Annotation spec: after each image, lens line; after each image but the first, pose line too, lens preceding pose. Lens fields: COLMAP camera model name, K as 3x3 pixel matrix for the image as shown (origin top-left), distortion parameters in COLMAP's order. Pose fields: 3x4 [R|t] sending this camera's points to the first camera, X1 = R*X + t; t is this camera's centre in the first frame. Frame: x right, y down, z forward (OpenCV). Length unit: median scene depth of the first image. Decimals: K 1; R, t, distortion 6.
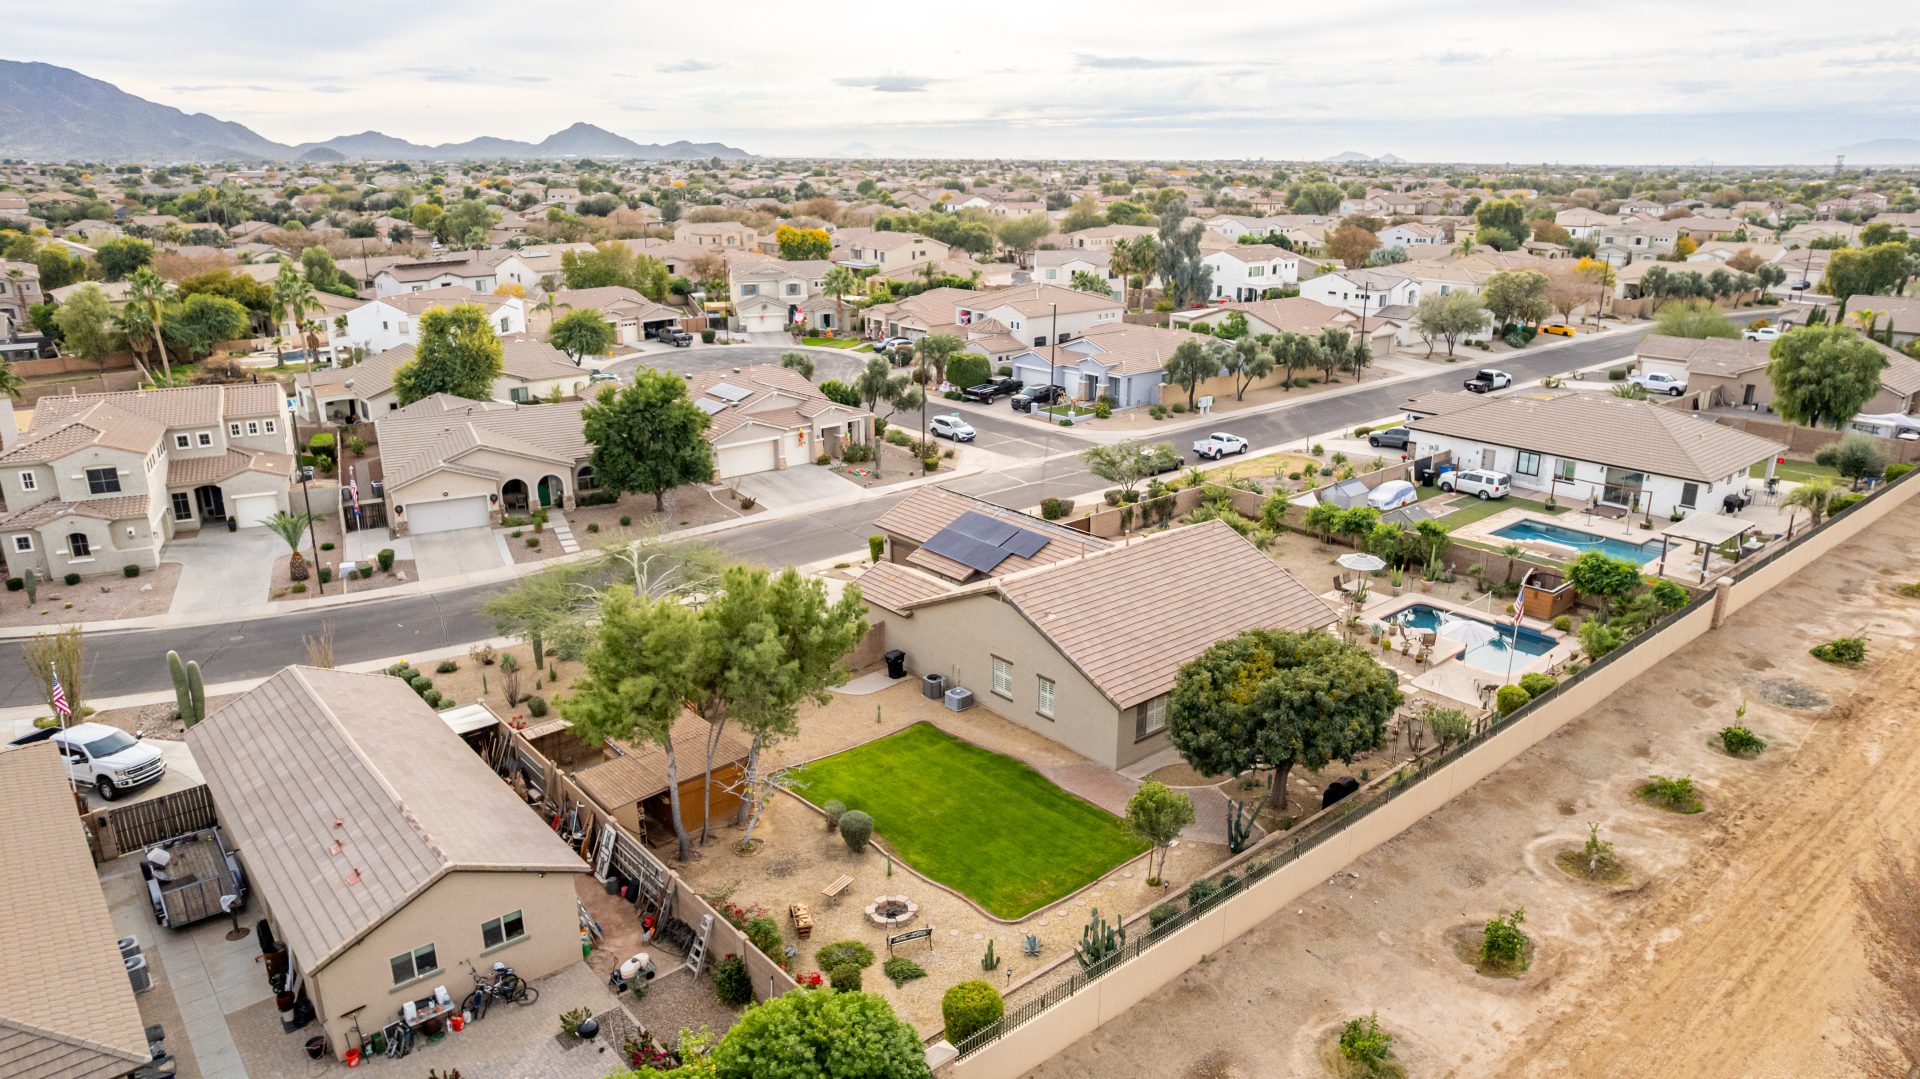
lens RADIAL K [[1226.8, 0, 957.7], [0, 1226.8, 544.8], [0, 0, 1]] dist [-0.075822, 0.066177]
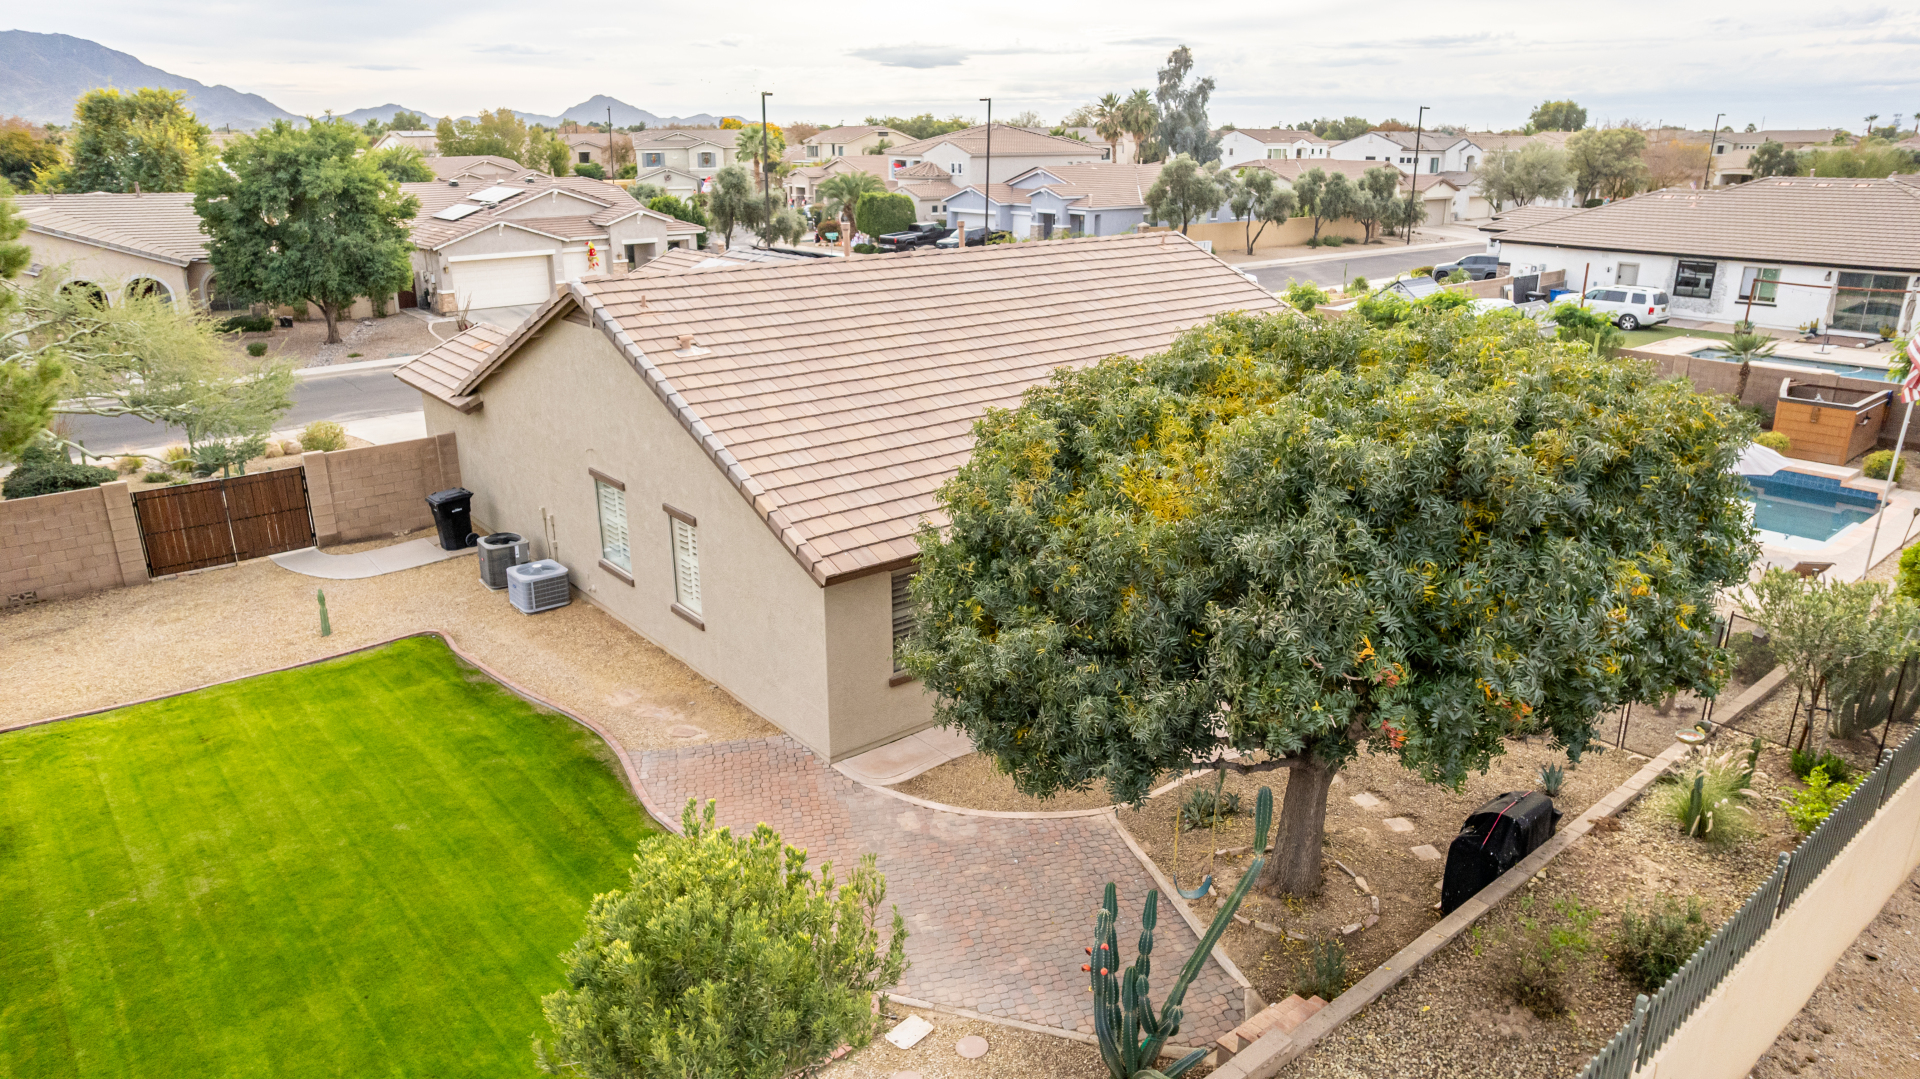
lens RADIAL K [[1226.8, 0, 961.3], [0, 1226.8, 547.7], [0, 0, 1]] dist [-0.075822, 0.066177]
pose [[0.999888, 0.006511, -0.013472, 0.100762], [-0.006235, 0.999772, 0.020431, 0.068384], [0.013602, -0.020345, 0.999701, 0.383288]]
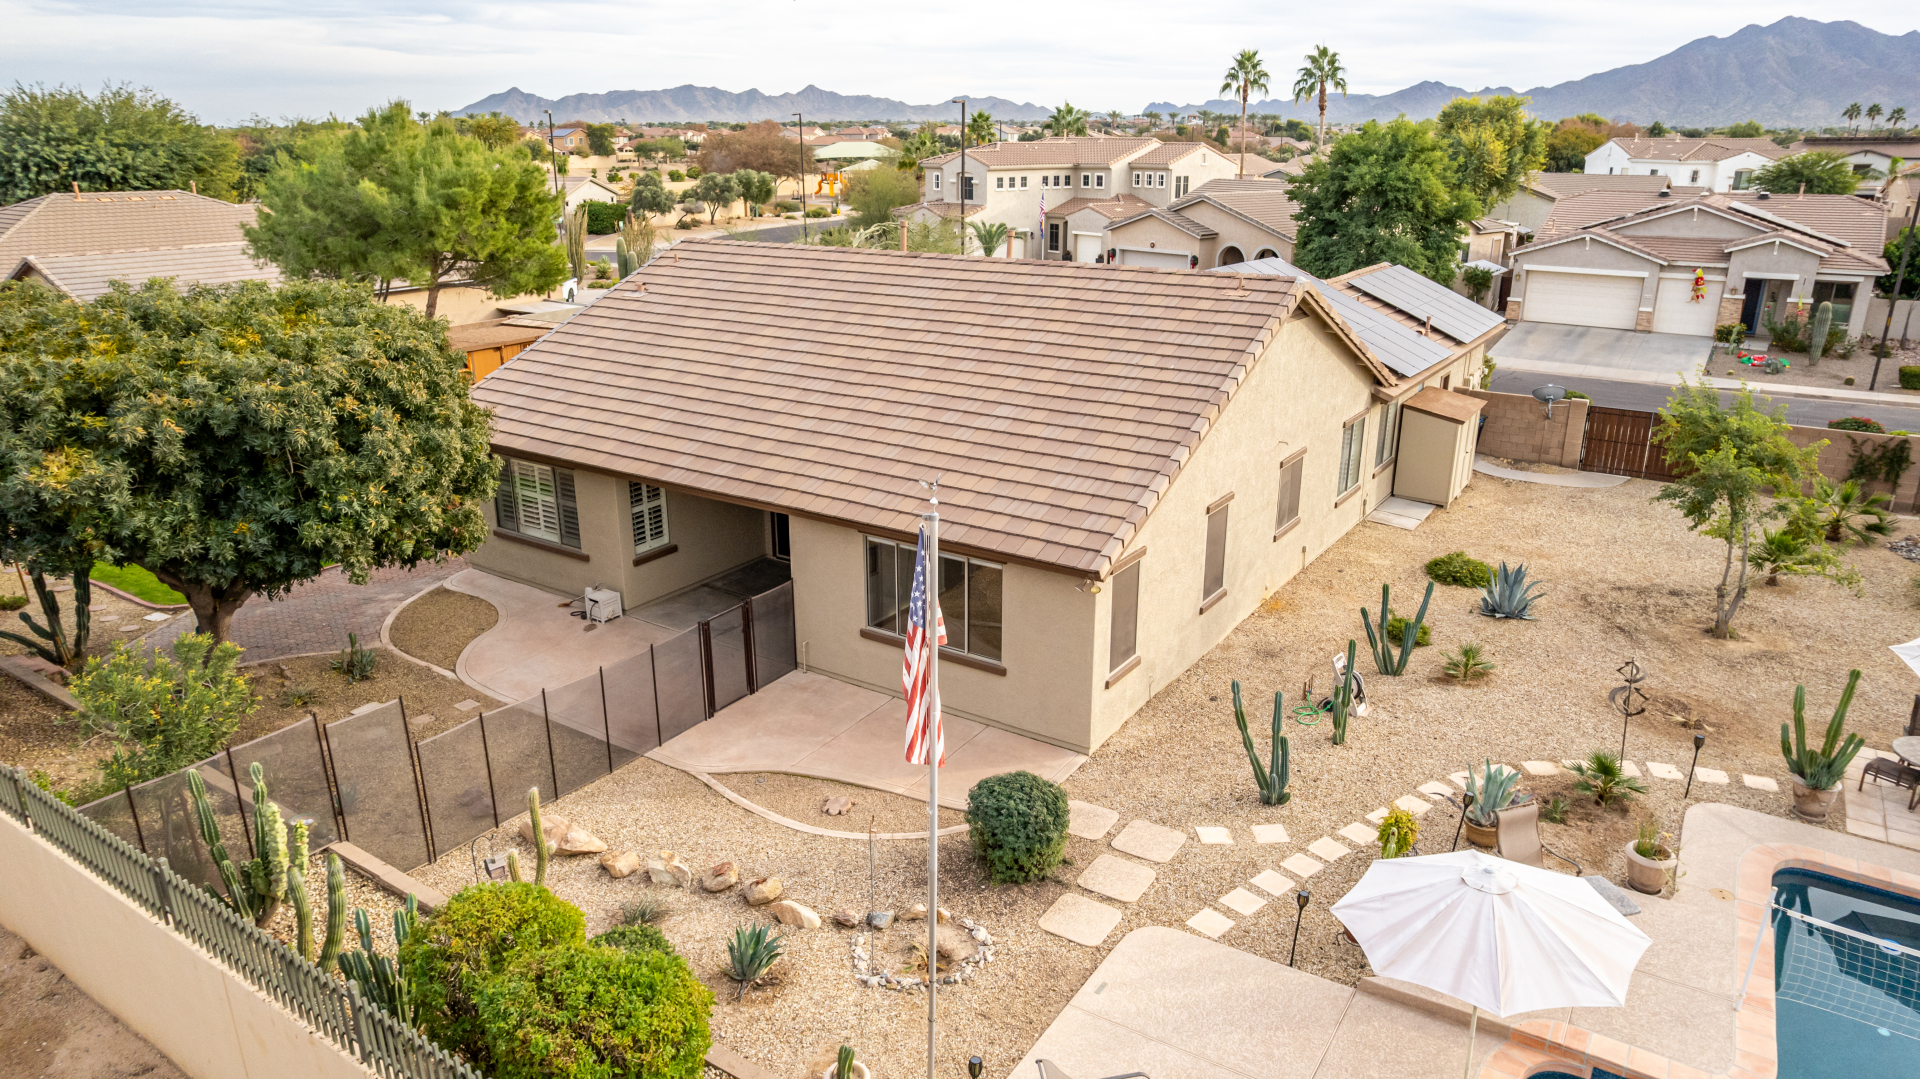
lens RADIAL K [[1226.8, 0, 963.8], [0, 1226.8, 538.8], [0, 0, 1]] dist [-0.075822, 0.066177]
pose [[0.279749, 0.306210, -0.909932, 0.383312], [-0.294226, 0.929513, 0.222343, -0.000748], [0.913877, 0.205525, 0.350126, 0.594371]]
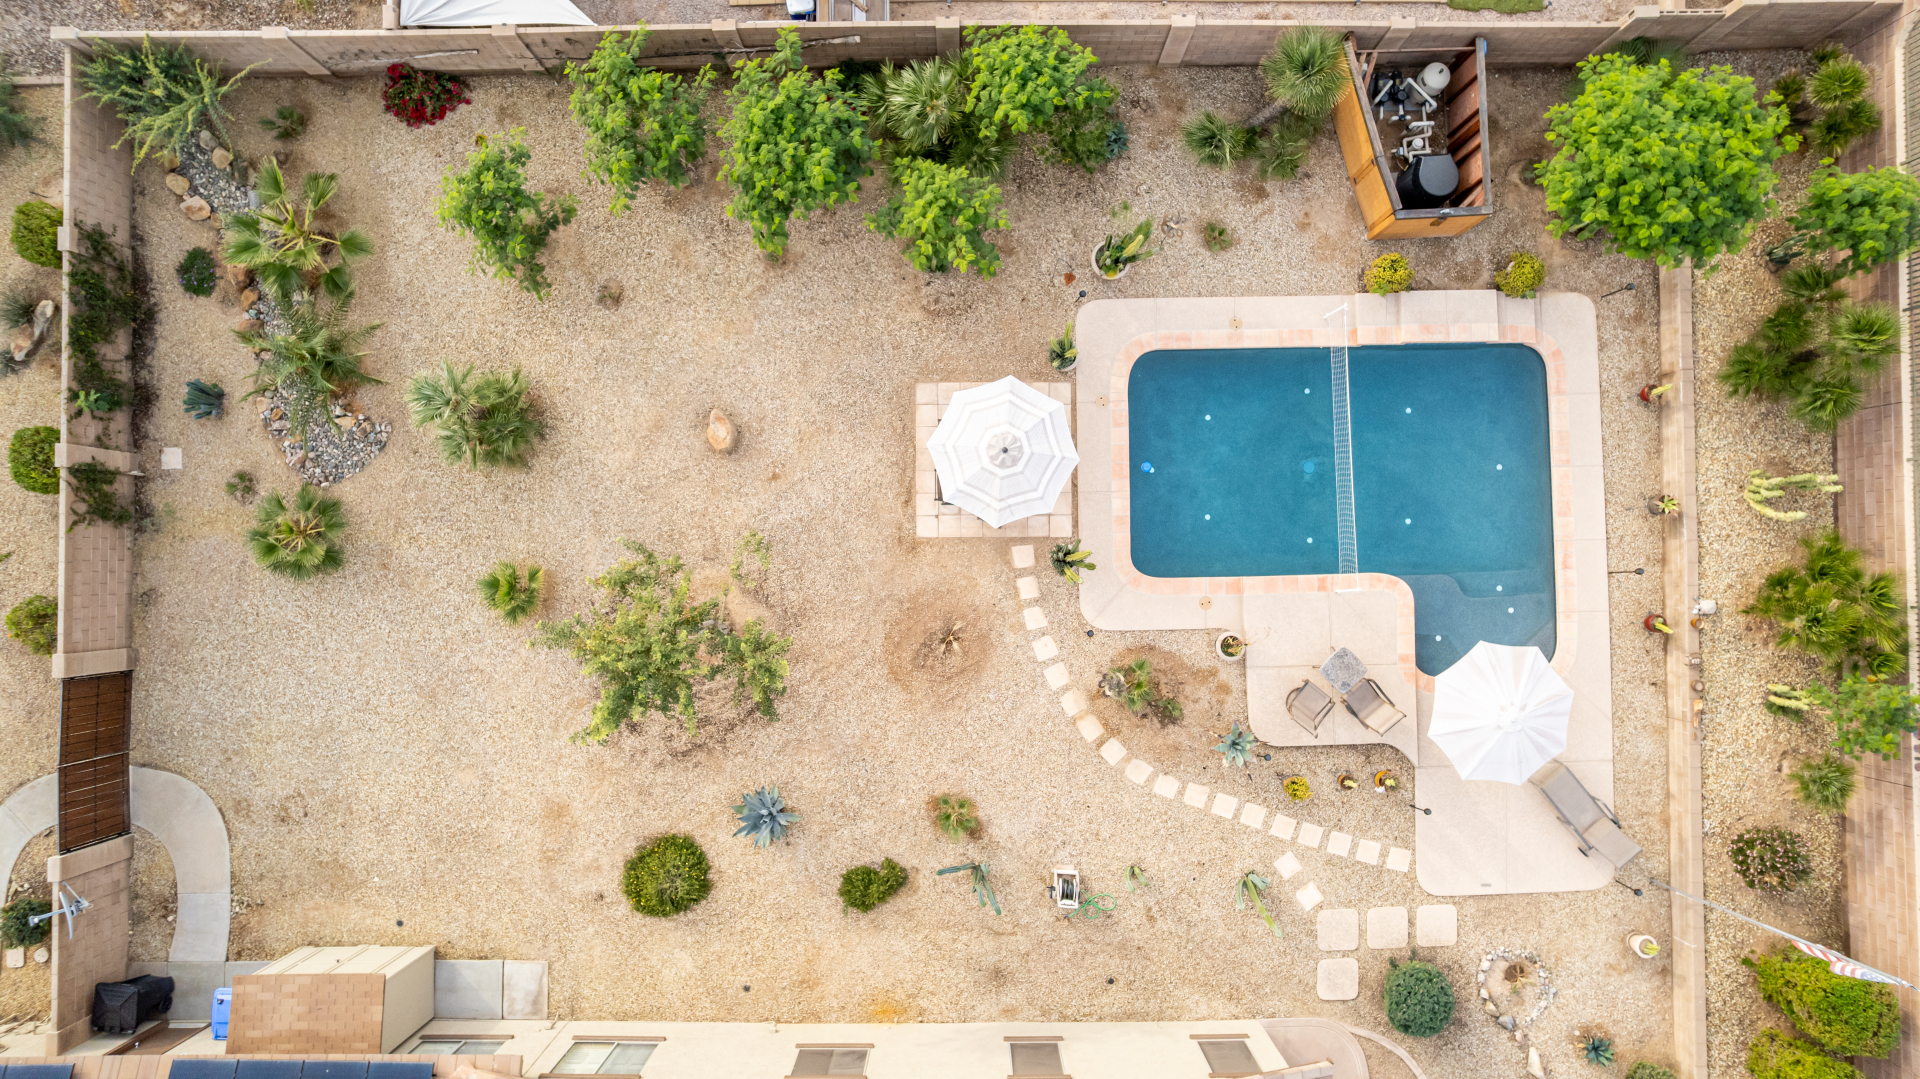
lens RADIAL K [[1226.8, 0, 959.2], [0, 1226.8, 544.8], [0, 0, 1]] dist [-0.075822, 0.066177]
pose [[0.644551, -0.764239, 0.022218, 0.240859], [0.231339, 0.222642, 0.947055, -0.228337], [-0.728722, -0.605285, 0.320302, 0.722916]]
